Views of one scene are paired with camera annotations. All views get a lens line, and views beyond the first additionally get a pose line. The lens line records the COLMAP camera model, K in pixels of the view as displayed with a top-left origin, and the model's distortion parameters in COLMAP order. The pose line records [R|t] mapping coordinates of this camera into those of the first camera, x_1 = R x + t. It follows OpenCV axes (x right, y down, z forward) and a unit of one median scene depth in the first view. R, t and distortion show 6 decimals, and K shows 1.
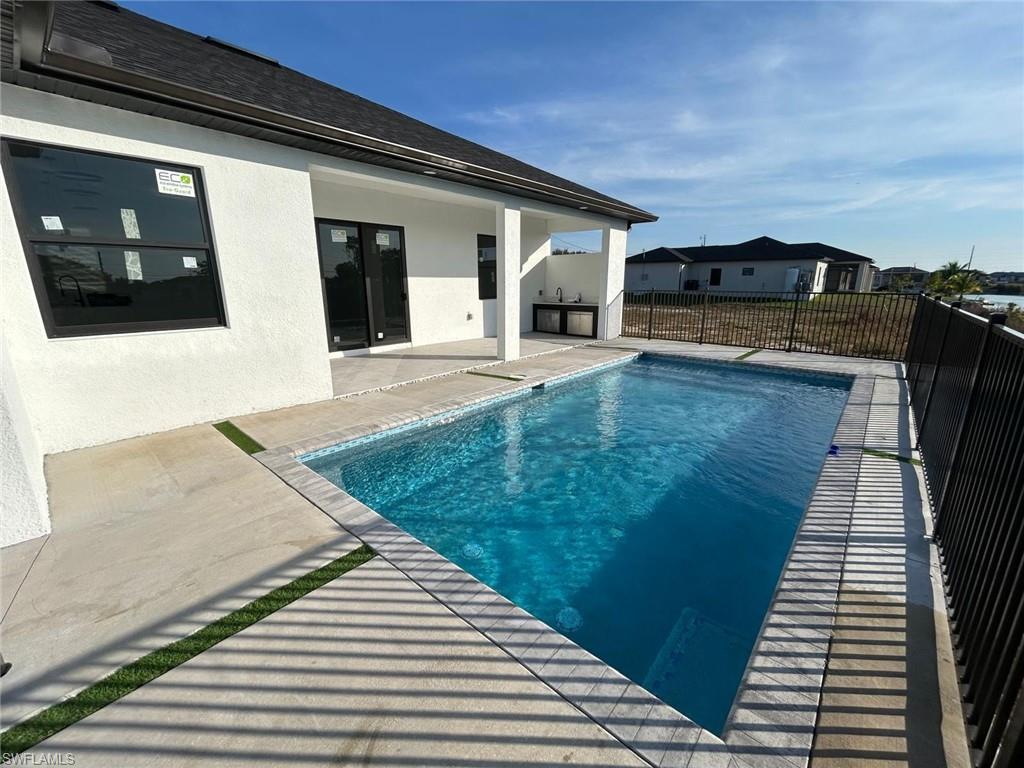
lens RADIAL K [[414.4, 0, 512.3], [0, 414.4, 382.3], [0, 0, 1]] dist [0.002656, 0.000100]
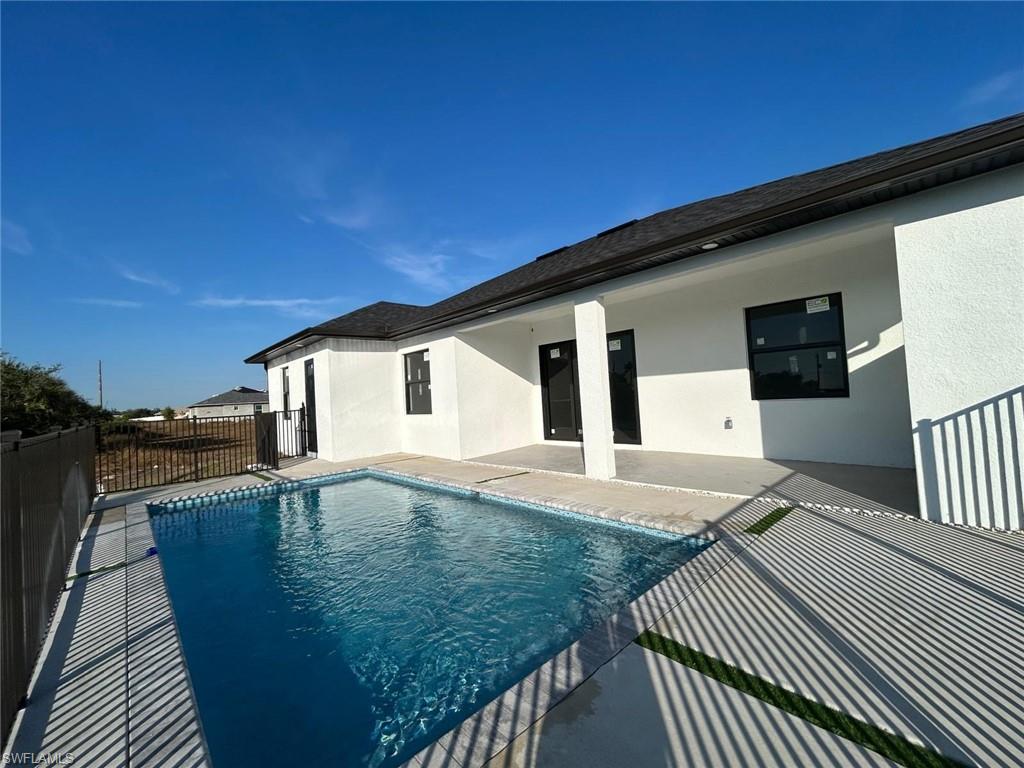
lens RADIAL K [[414.4, 0, 512.3], [0, 414.4, 382.3], [0, 0, 1]] dist [0.002656, 0.000100]
pose [[-0.092569, -0.019686, -0.995512, 0.854387], [-0.177283, 0.984155, -0.002977, -0.216344], [0.979797, 0.176212, -0.094592, 0.932973]]
